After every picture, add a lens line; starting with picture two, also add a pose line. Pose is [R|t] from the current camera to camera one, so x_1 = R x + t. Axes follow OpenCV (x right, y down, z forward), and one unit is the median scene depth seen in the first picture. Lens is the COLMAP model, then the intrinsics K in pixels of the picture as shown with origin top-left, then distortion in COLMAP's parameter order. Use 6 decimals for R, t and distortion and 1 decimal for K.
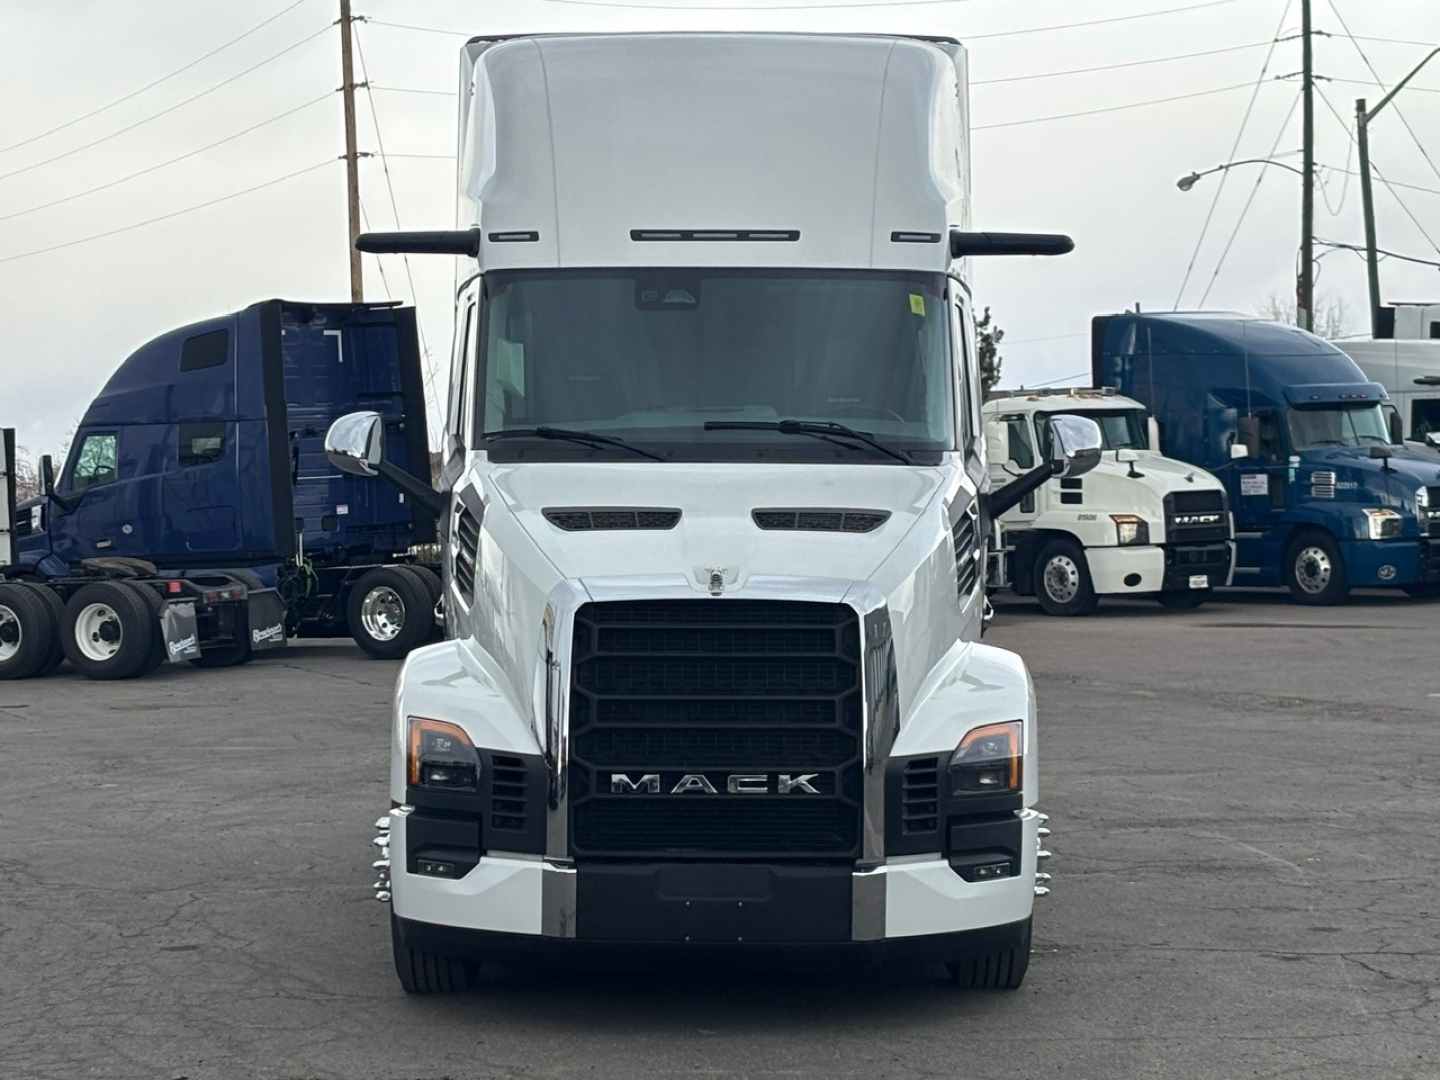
lens RADIAL K [[4097.7, 0, 720.0], [0, 4097.7, 540.0], [0, 0, 1]] dist [0.165798, 0.289851]
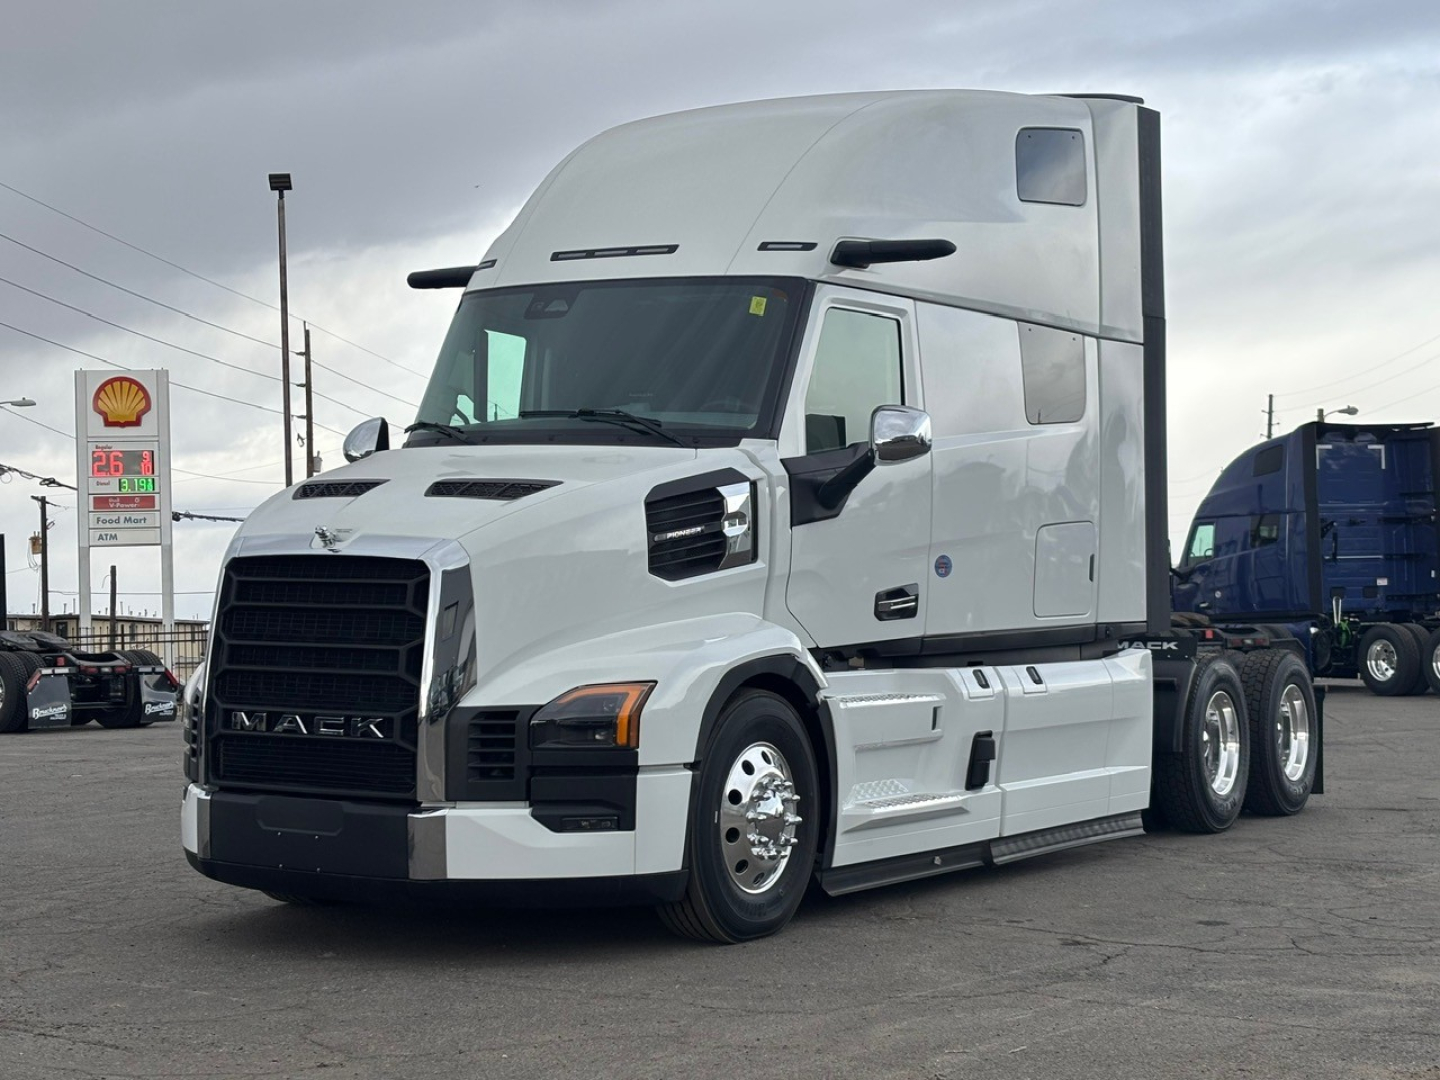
lens RADIAL K [[2619.1, 0, 720.0], [0, 2619.1, 540.0], [0, 0, 1]] dist [0.114806, 0.049052]
pose [[0.848806, 0.002936, -0.528696, 0.451284], [-0.023689, 0.999191, -0.032484, 0.030153], [0.528173, 0.040097, 0.848190, 0.457707]]
